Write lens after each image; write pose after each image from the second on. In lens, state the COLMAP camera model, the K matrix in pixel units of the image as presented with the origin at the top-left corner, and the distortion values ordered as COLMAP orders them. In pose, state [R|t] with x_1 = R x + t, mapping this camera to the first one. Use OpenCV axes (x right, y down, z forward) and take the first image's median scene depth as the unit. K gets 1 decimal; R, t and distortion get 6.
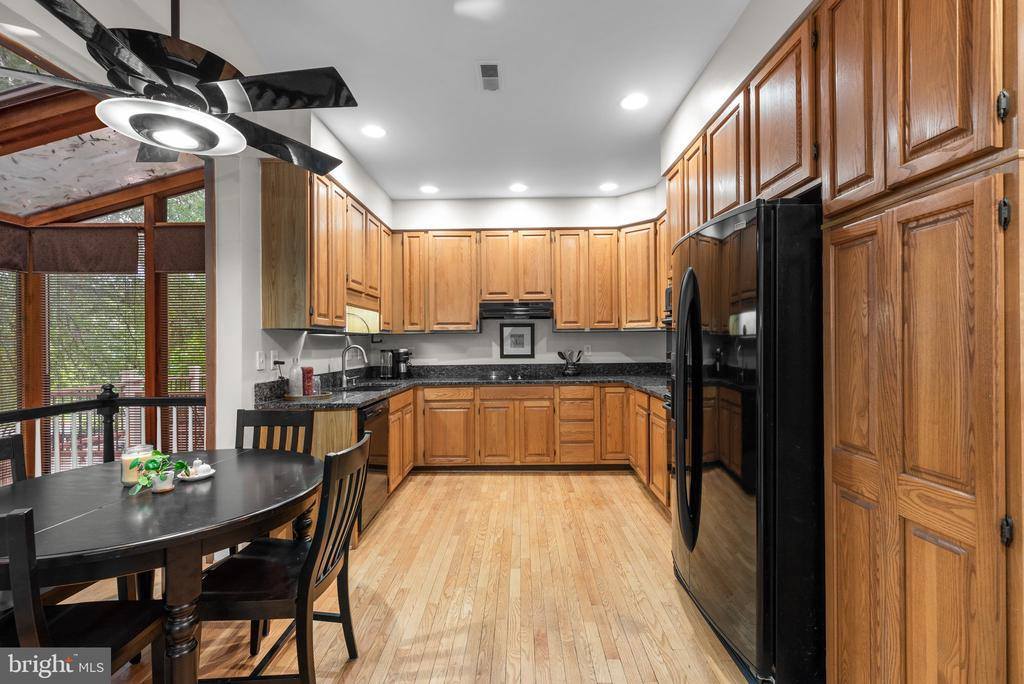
lens RADIAL K [[458.3, 0, 514.0], [0, 458.3, 342.9], [0, 0, 1]] dist [0.004070, -0.000566]
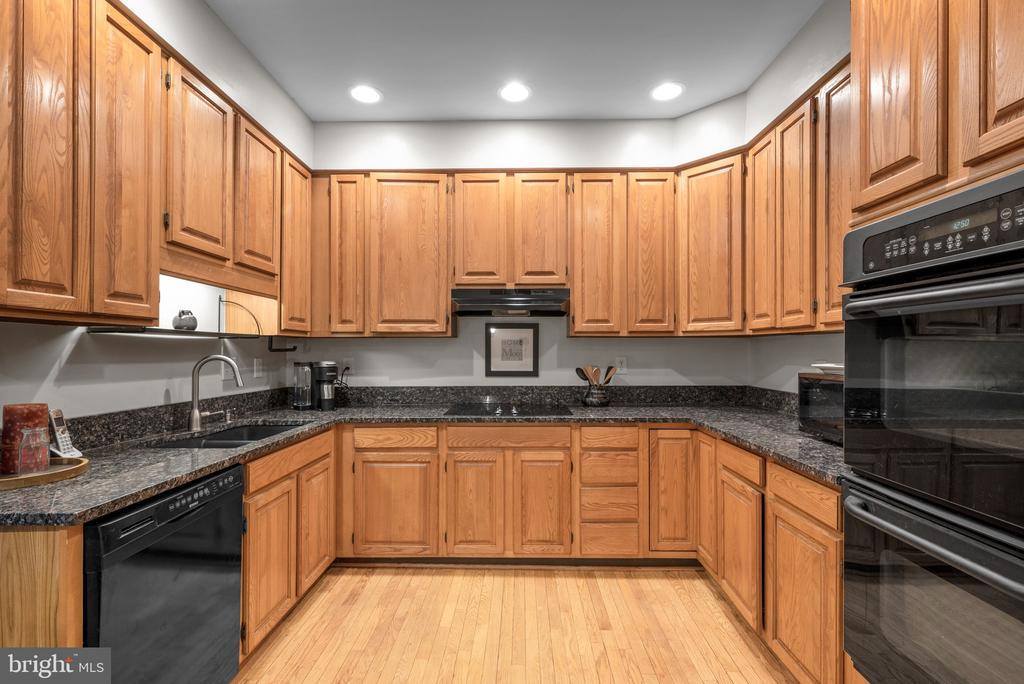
lens RADIAL K [[458.3, 0, 512.4], [0, 458.3, 346.2], [0, 0, 1]] dist [0.004070, -0.000566]
pose [[0.999943, 0.009335, -0.005200, 0.012140], [-0.009396, 0.999885, -0.011926, -0.002380], [0.005088, 0.011975, 0.999915, 0.394949]]
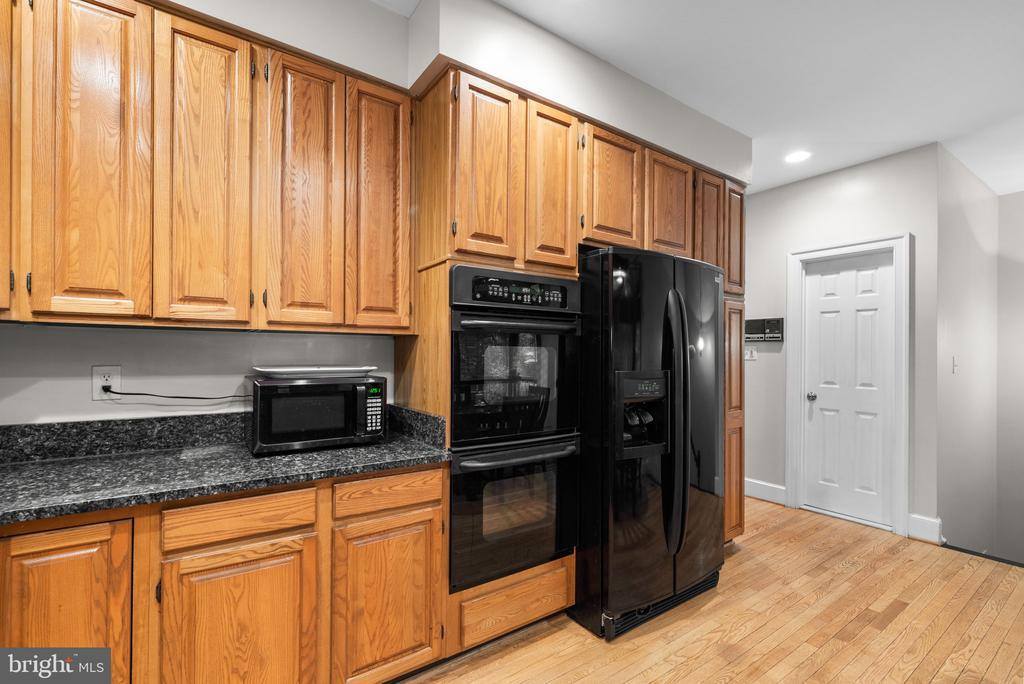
lens RADIAL K [[458.3, 0, 517.5], [0, 458.3, 344.8], [0, 0, 1]] dist [0.004070, -0.000566]
pose [[-0.581939, 0.019192, 0.813006, -0.144712], [-0.001740, 0.999690, -0.024844, -0.003687], [-0.813231, -0.015873, -0.581725, 0.968422]]
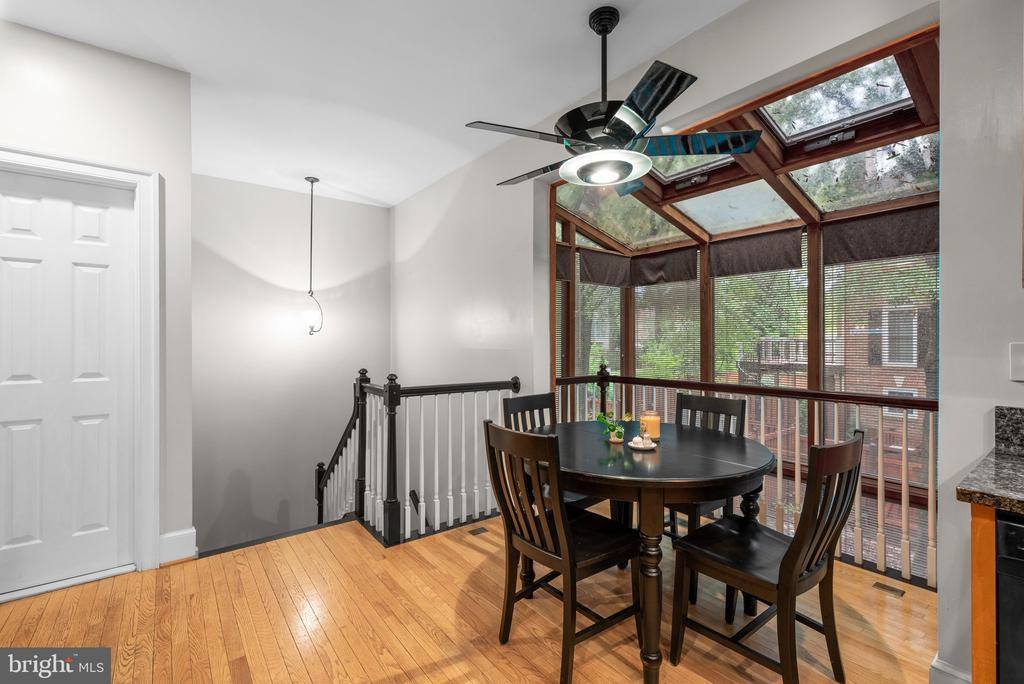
lens RADIAL K [[458.3, 0, 515.3], [0, 458.3, 340.6], [0, 0, 1]] dist [0.004070, -0.000566]
pose [[-0.790604, 0.010682, -0.612235, 0.105519], [0.004907, 0.999926, 0.011109, 0.000944], [0.612309, 0.005778, -0.790598, 0.732748]]
